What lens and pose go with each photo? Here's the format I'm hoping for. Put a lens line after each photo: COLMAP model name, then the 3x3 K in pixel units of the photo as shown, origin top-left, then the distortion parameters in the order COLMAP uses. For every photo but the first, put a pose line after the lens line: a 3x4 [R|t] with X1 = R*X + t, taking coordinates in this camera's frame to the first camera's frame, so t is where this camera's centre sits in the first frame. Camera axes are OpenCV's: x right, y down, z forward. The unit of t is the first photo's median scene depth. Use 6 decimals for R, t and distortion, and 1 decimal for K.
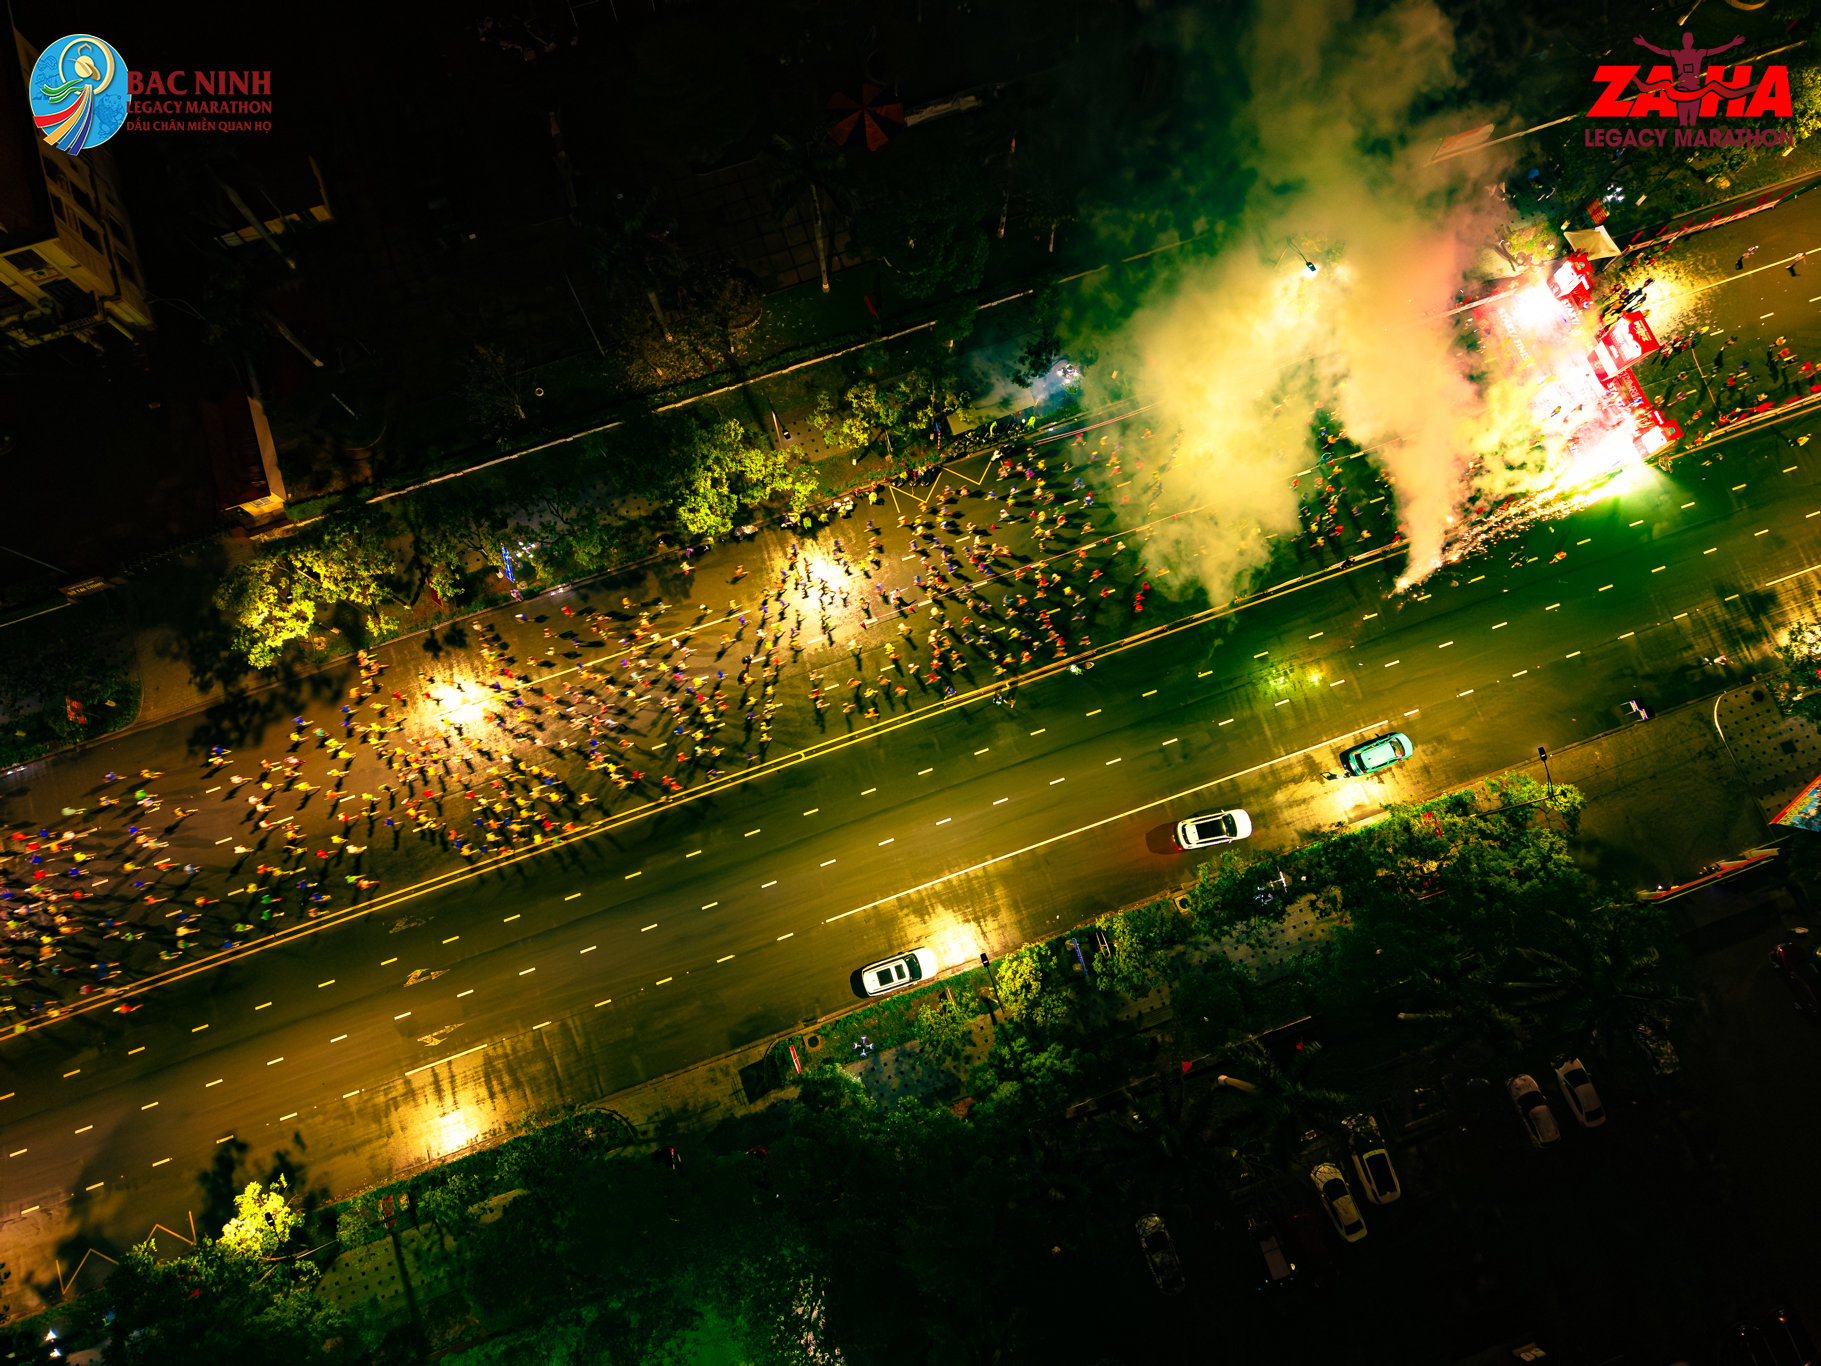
lens RADIAL K [[1242.0, 0, 910.6], [0, 1242.0, 660.2], [0, 0, 1]] dist [0.008785, -0.006074]
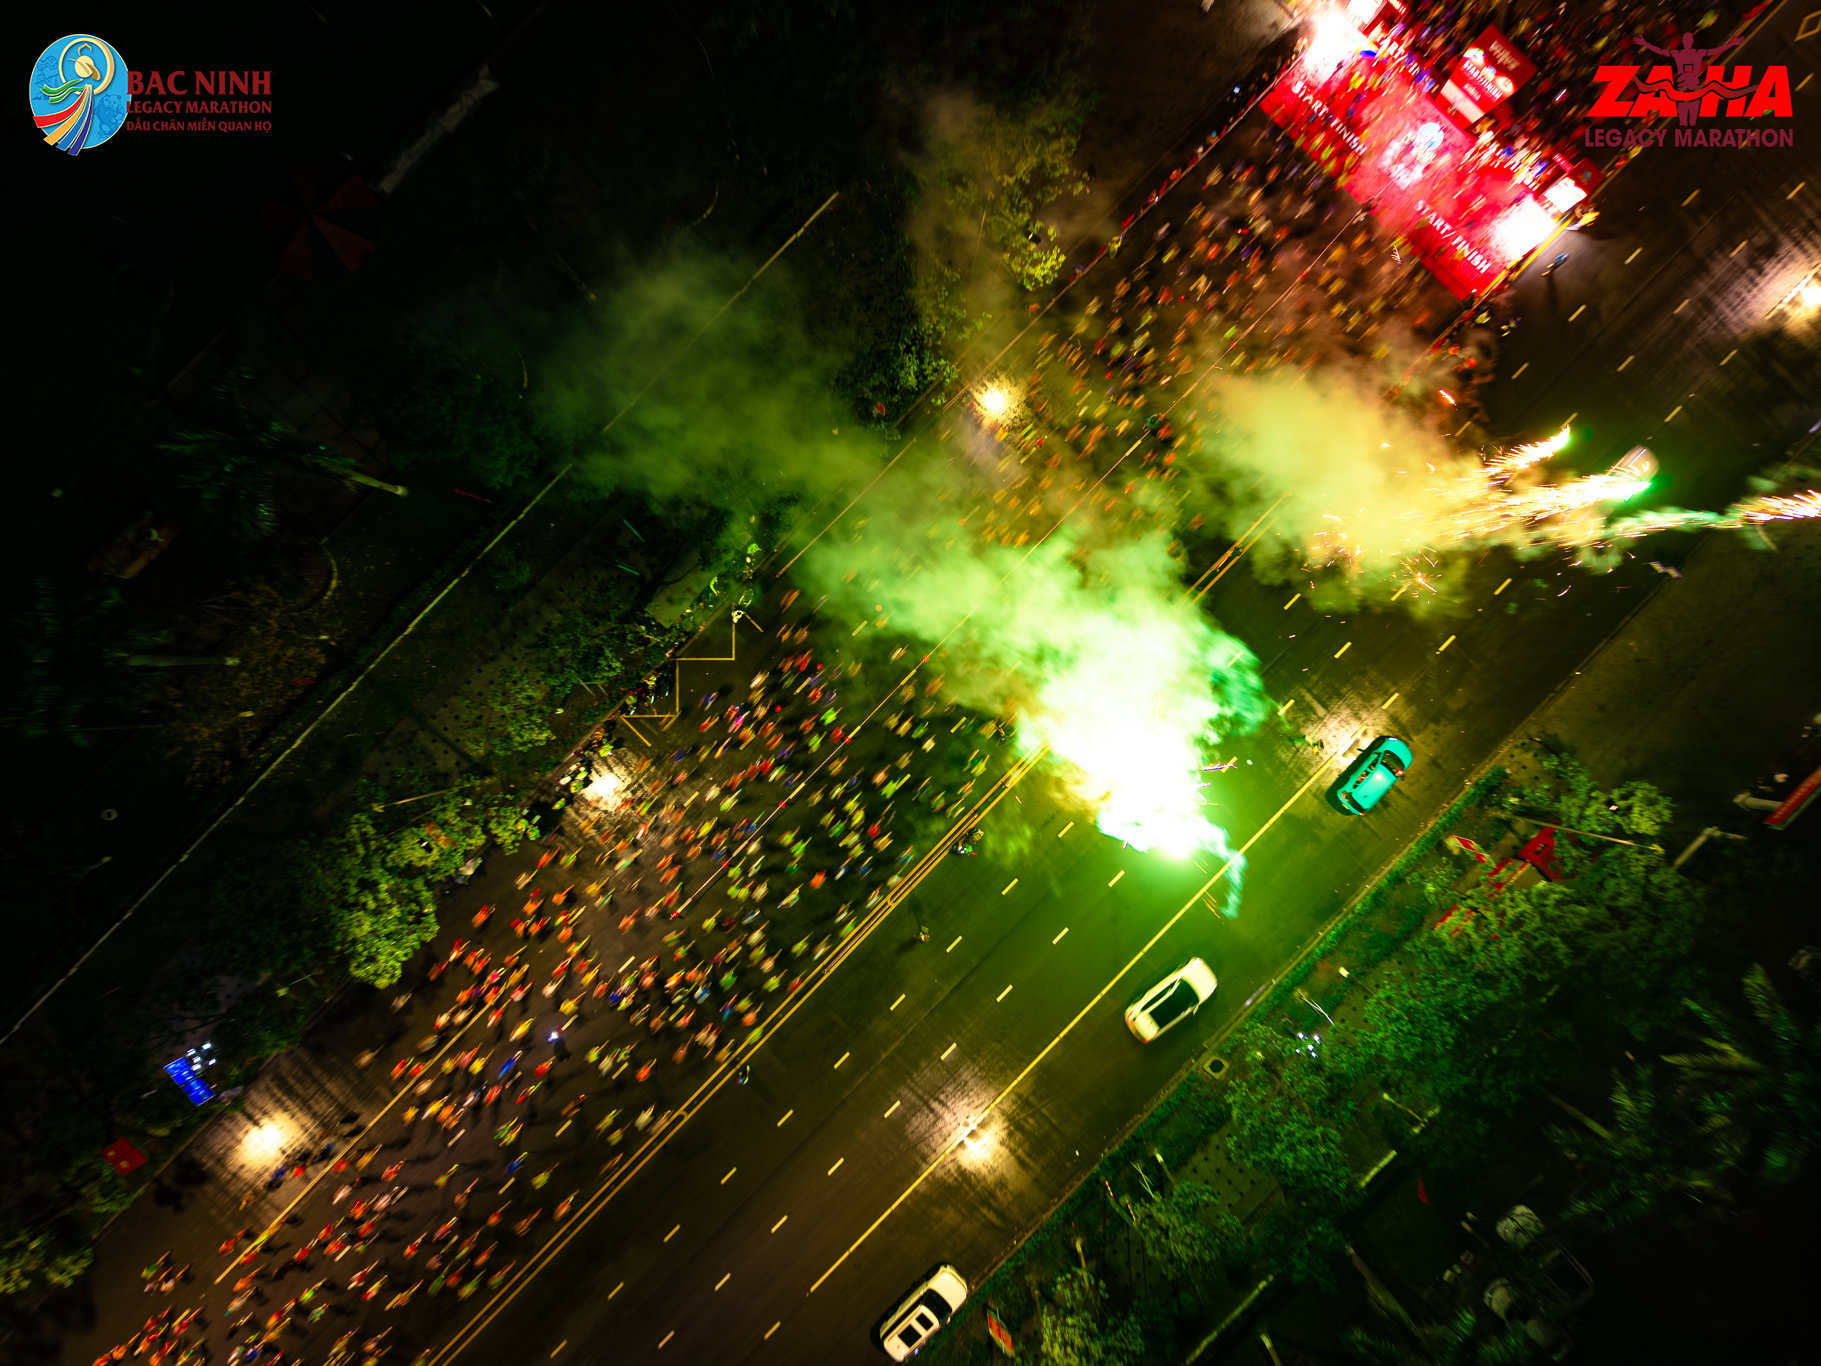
lens RADIAL K [[1204.0, 0, 915.0], [0, 1204.0, 639.7], [0, 0, 1]] dist [0.009561, -0.004581]
pose [[0.898673, -0.438618, 0.001227, 0.168922], [0.426288, 0.874061, 0.233014, -0.294652], [-0.103276, -0.208881, 0.972473, 0.346799]]
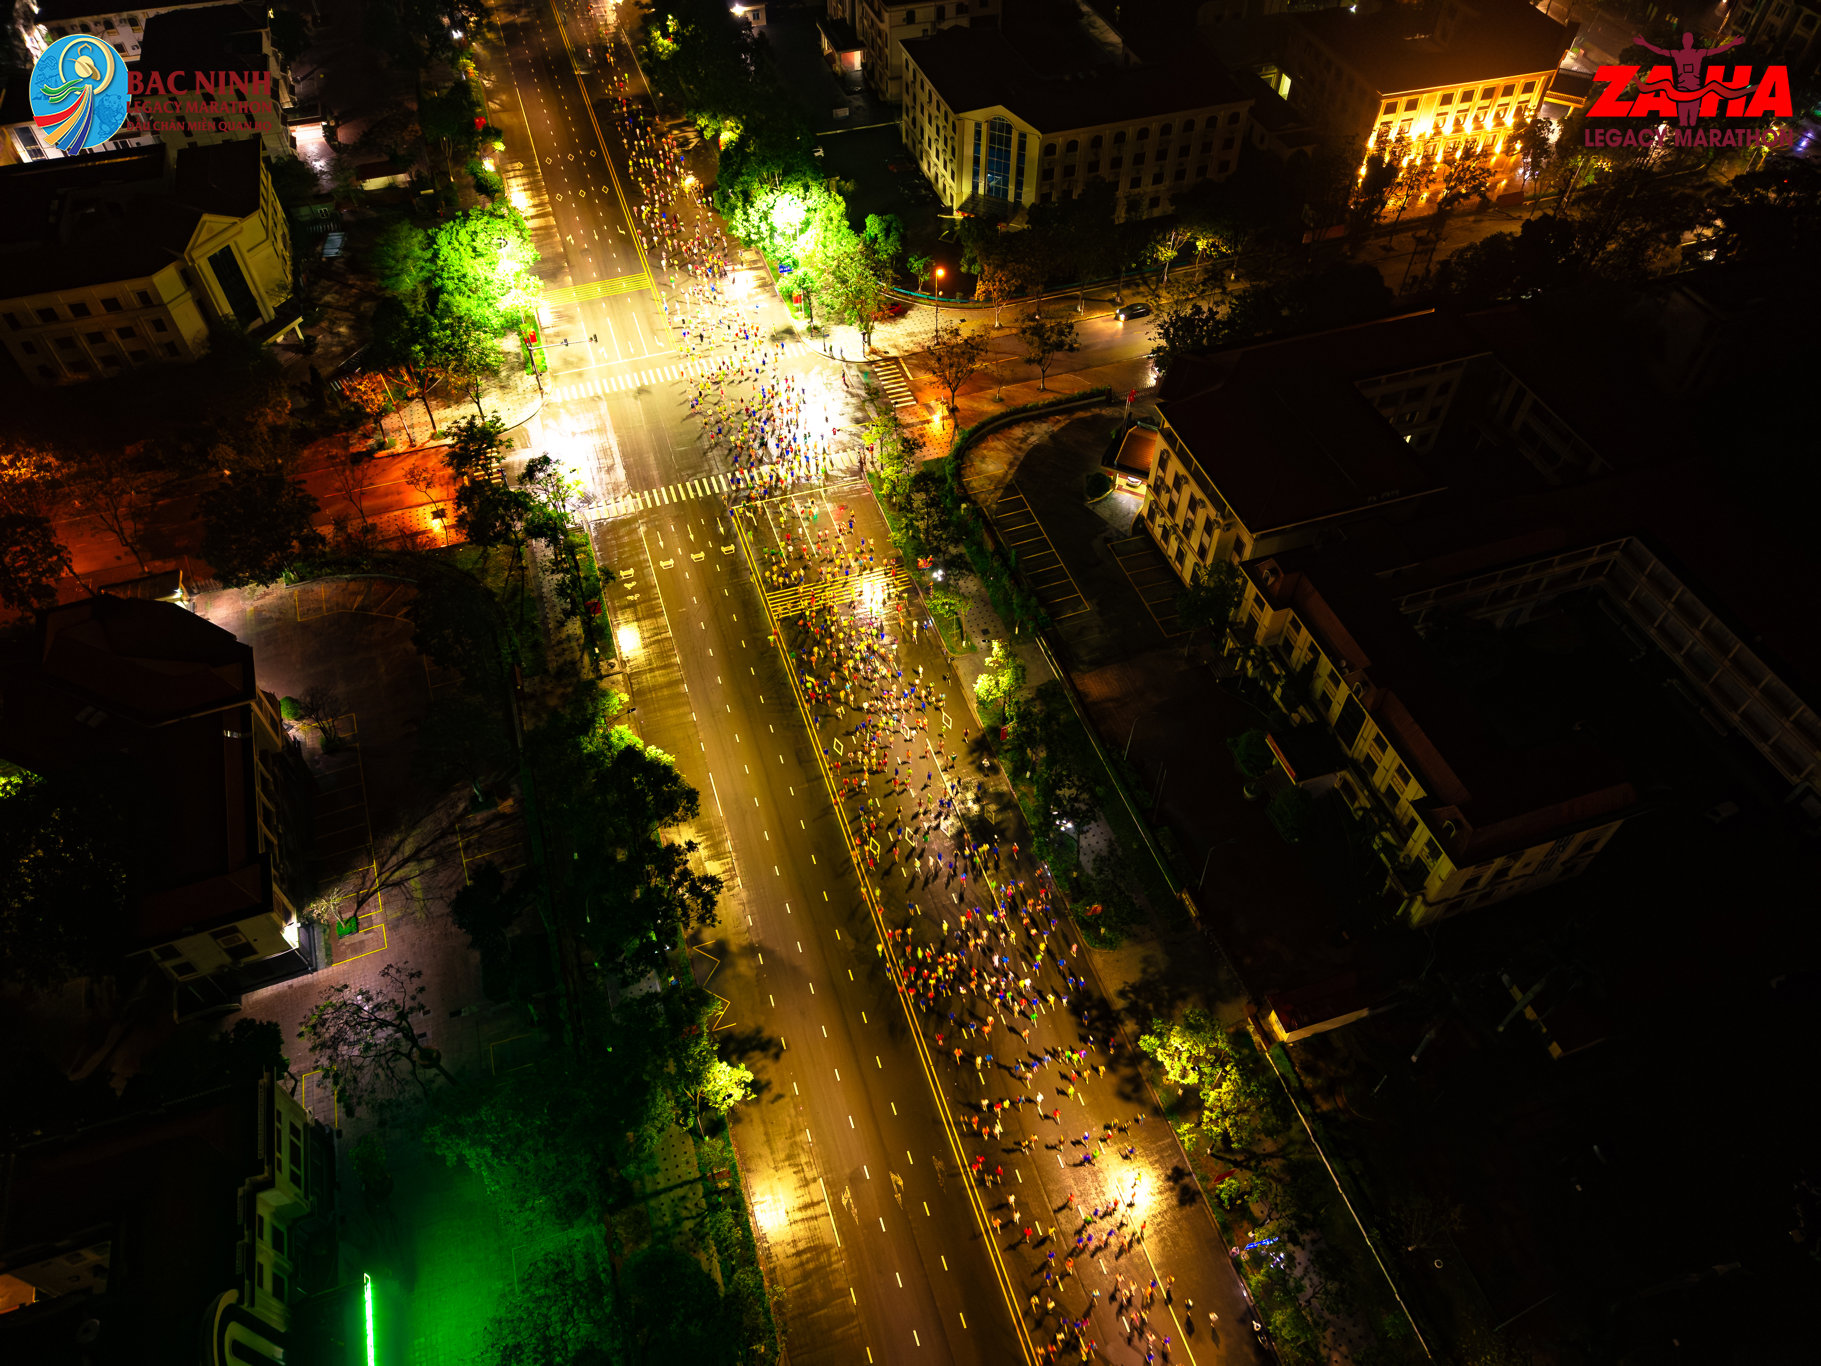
lens RADIAL K [[1242.0, 0, 910.6], [0, 1242.0, 660.2], [0, 0, 1]] dist [0.008785, -0.006074]
pose [[-0.018828, 0.762617, -0.646576, -0.001359], [-0.973785, 0.132636, 0.184796, -0.049997], [0.226688, 0.633106, 0.740128, -0.217083]]
